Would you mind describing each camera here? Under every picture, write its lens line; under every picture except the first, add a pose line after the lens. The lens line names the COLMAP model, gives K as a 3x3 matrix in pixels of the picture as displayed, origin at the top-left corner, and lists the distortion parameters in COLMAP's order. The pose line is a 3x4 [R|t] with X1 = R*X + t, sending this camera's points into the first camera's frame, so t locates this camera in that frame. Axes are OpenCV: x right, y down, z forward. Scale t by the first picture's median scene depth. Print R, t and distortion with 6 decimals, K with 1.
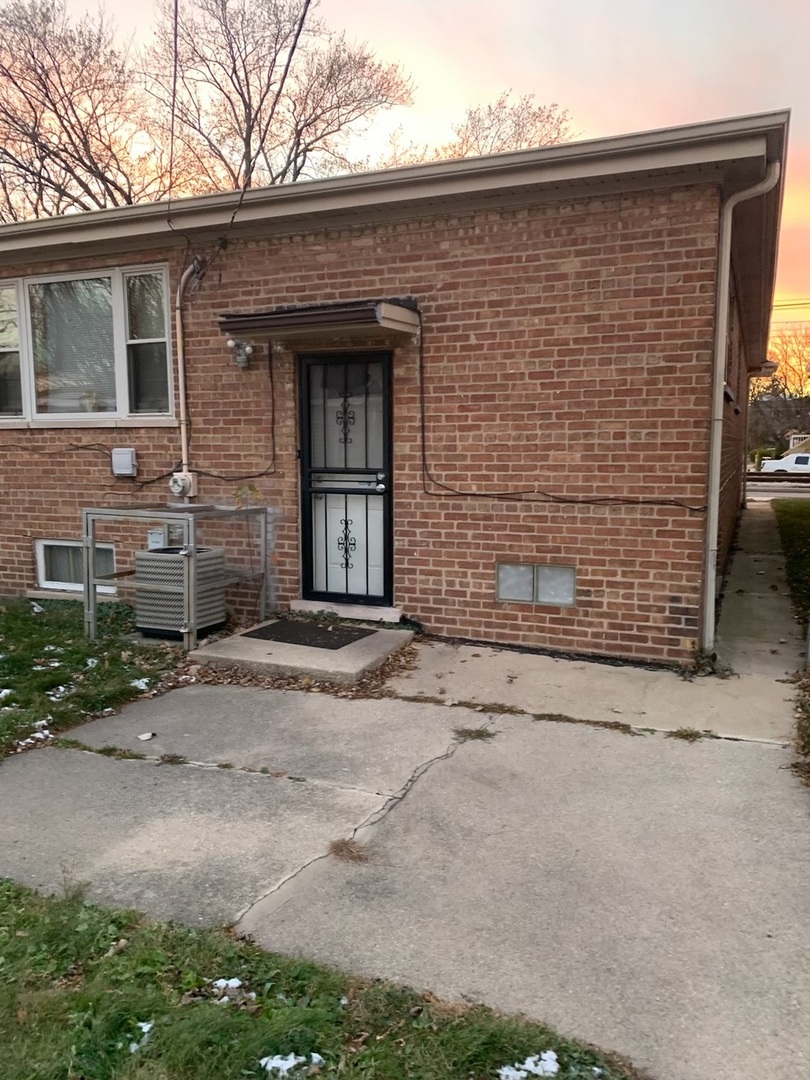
lens RADIAL K [[818.8, 0, 403.0], [0, 818.8, 556.8], [0, 0, 1]] dist [0.184307, -0.459104]
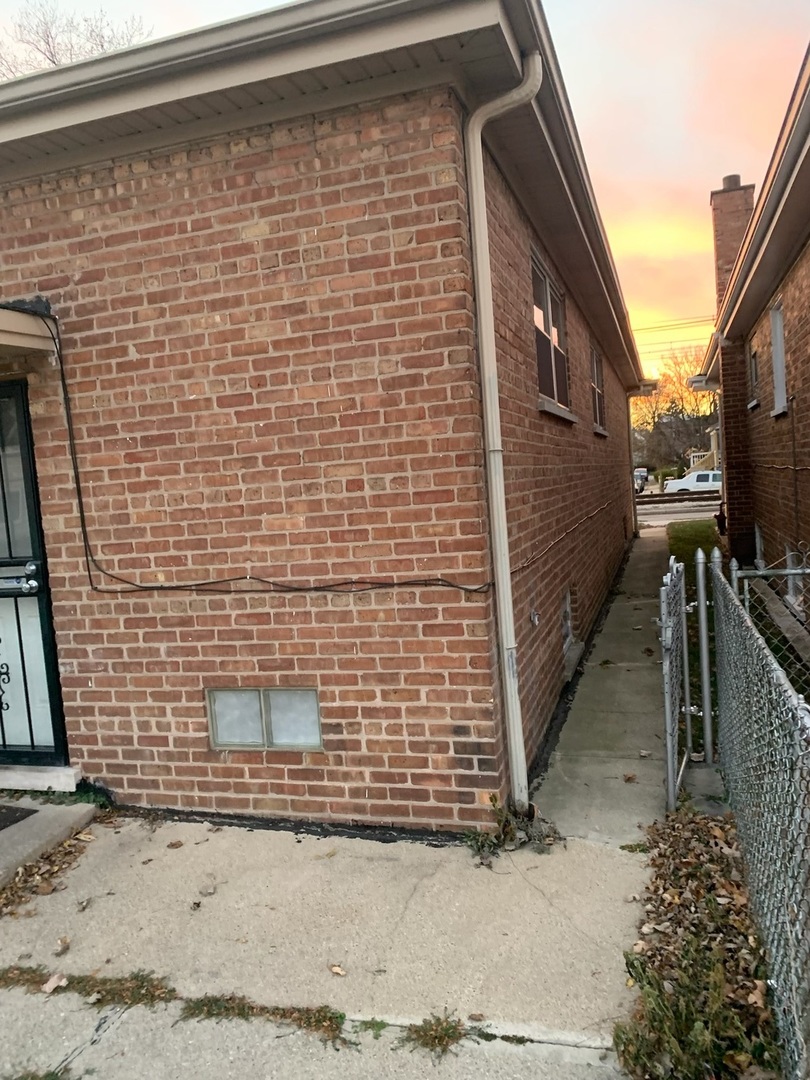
lens RADIAL K [[830.0, 0, 406.0], [0, 830.0, 560.1], [0, 0, 1]] dist [0.130504, -0.248891]
pose [[0.991950, -0.085400, 0.093500, 0.227800], [0.089802, 0.994991, -0.043922, -0.053578], [-0.089280, 0.051965, 0.994650, 0.340349]]
